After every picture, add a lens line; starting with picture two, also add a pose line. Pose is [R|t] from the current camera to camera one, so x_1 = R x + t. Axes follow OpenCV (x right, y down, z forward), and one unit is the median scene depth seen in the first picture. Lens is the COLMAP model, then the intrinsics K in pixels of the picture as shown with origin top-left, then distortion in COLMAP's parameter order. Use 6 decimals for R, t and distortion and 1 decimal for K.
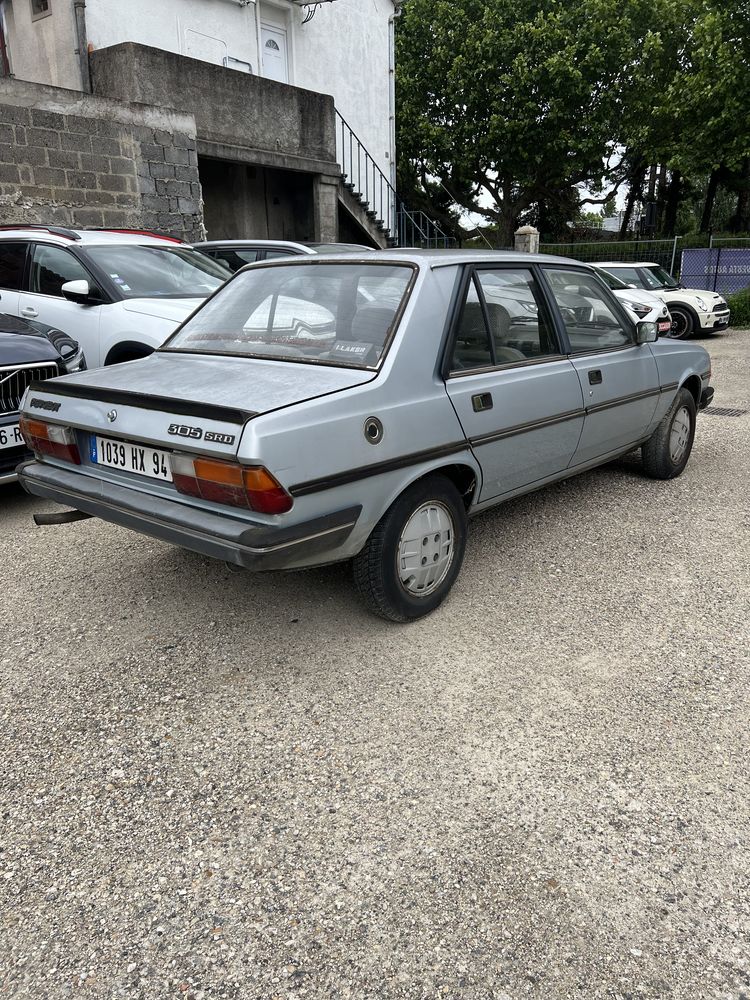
lens RADIAL K [[757.0, 0, 372.9], [0, 757.0, 501.4], [0, 0, 1]] dist [0.044099, -0.047150]
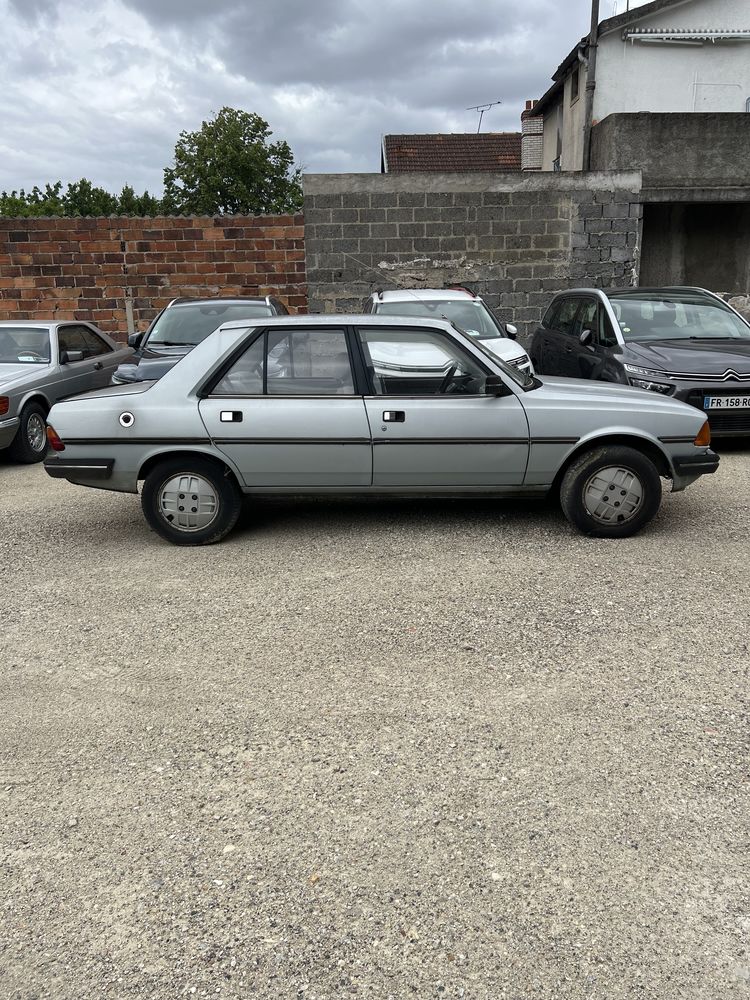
lens RADIAL K [[757.0, 0, 374.3], [0, 757.0, 499.8], [0, 0, 1]] dist [0.044099, -0.047150]
pose [[0.628198, 0.182658, -0.756309, 0.463711], [-0.212741, 0.975335, 0.058850, -0.036572], [0.748404, 0.123928, 0.651563, 0.074059]]
